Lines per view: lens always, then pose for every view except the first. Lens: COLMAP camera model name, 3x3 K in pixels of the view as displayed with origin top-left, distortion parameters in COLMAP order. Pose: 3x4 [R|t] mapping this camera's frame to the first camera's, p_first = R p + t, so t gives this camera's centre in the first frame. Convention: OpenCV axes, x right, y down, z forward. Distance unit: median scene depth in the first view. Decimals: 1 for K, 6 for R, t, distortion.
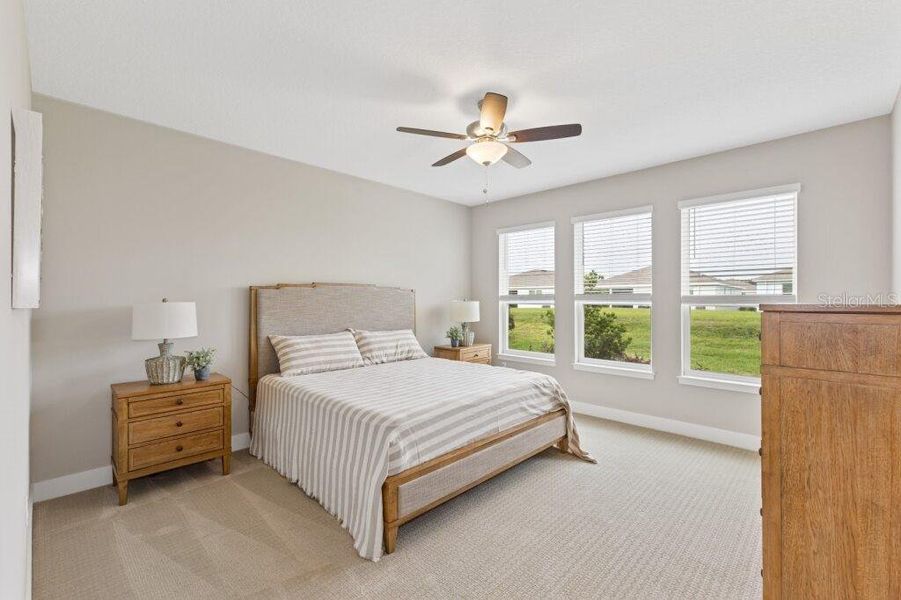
lens RADIAL K [[395.5, 0, 450.6], [0, 395.5, 295.5], [0, 0, 1]] dist [0.013178, -0.002459]
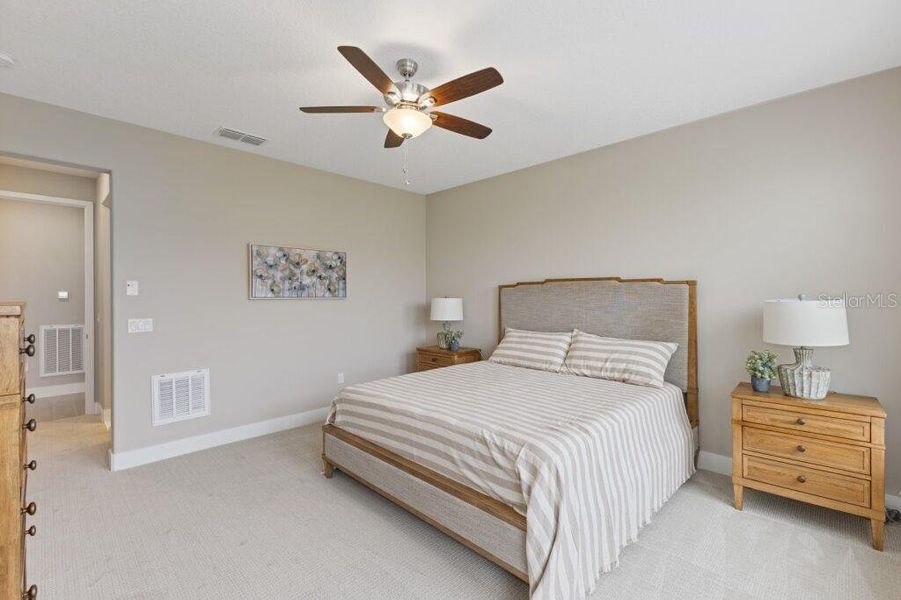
lens RADIAL K [[395.5, 0, 450.2], [0, 395.5, 299.8], [0, 0, 1]] dist [0.013178, -0.002459]
pose [[-0.013806, 0.006858, -0.999881, 0.712054], [0.008695, 0.999939, 0.006739, 0.011168], [0.999867, -0.008601, -0.013865, 0.845021]]
